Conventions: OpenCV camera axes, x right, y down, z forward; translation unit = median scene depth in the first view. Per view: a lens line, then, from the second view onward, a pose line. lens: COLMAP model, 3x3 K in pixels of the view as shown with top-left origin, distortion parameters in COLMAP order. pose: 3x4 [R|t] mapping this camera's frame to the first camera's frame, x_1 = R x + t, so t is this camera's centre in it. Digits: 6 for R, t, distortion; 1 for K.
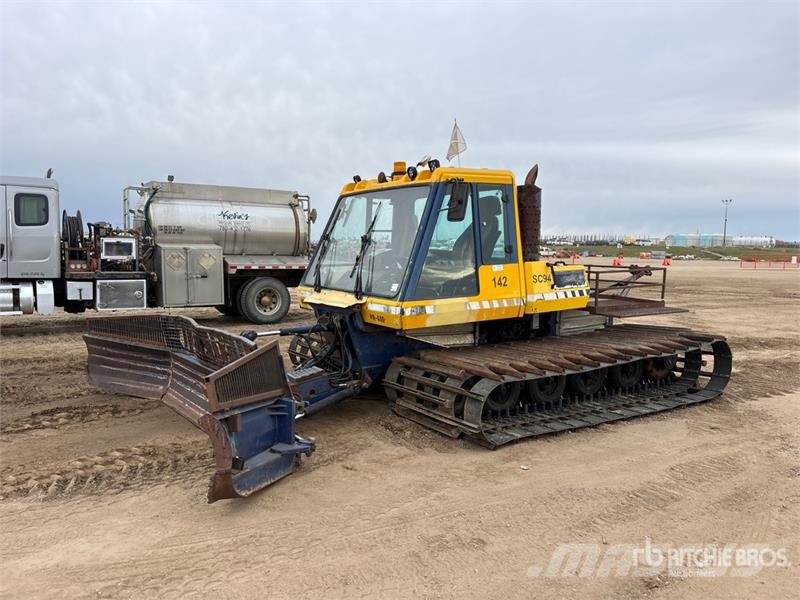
lens RADIAL K [[602.7, 0, 400.0], [0, 602.7, 300.0], [0, 0, 1]] dist [0.081565, -0.105992]
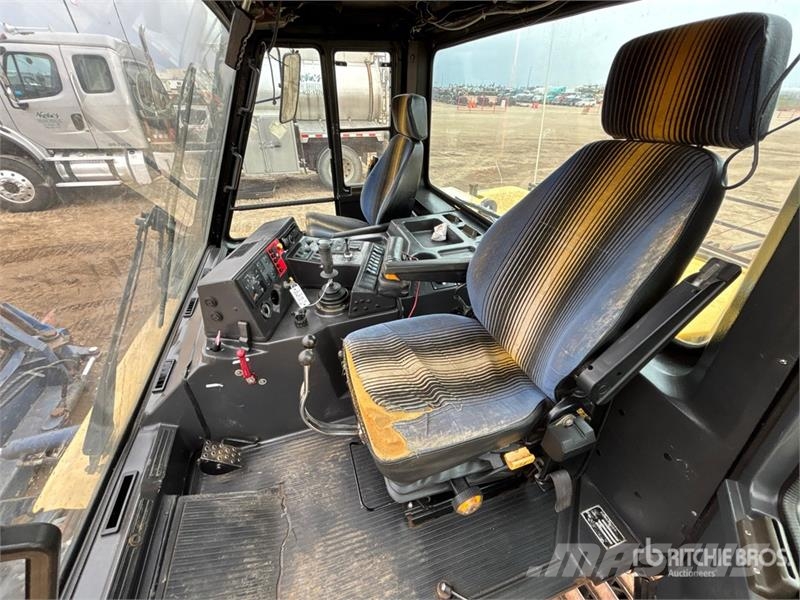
lens RADIAL K [[321.6, 0, 399.9], [0, 321.6, 298.6], [0, 0, 1]] dist [-0.000254, -0.000343]
pose [[0.966584, 0.143891, -0.212155, 0.074732], [-0.028353, 0.882536, 0.469389, -0.118869], [0.254776, -0.447689, 0.857125, 0.720332]]
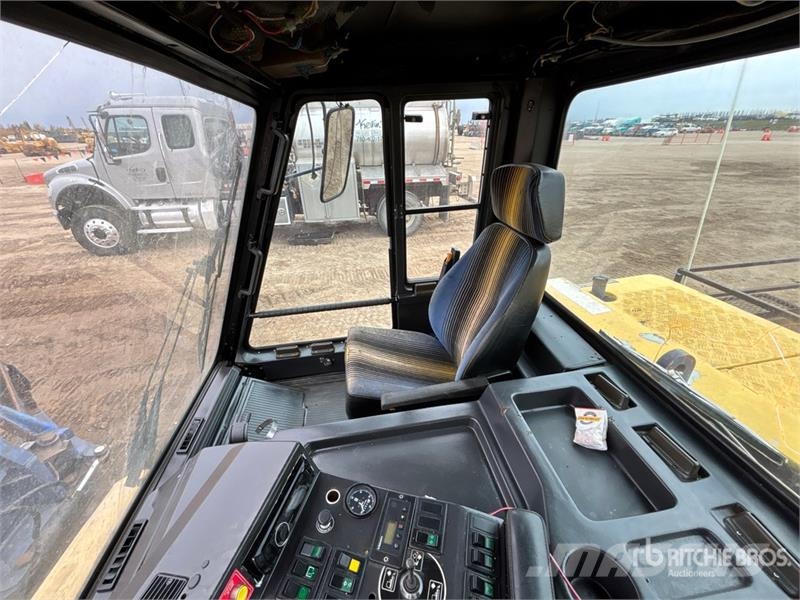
lens RADIAL K [[320.7, 0, 400.8], [0, 320.7, 298.9], [0, 0, 1]] dist [-0.000024, 0.000104]
pose [[0.910726, 0.164874, -0.378675, 0.024058], [-0.004189, 0.920504, 0.390710, -0.140062], [0.412990, -0.354243, 0.839018, 0.829124]]
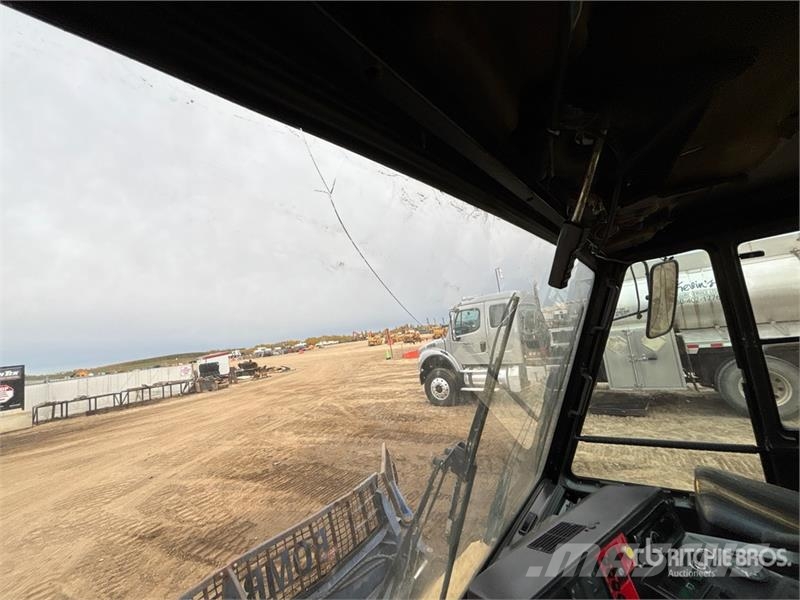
lens RADIAL K [[321.6, 0, 399.9], [0, 321.6, 298.6], [0, 0, 1]] dist [-0.000254, -0.000343]
pose [[0.313943, -0.156374, -0.936476, 0.051963], [0.049264, 0.987698, -0.148412, -0.121593], [0.948163, 0.000458, 0.317785, 0.766756]]
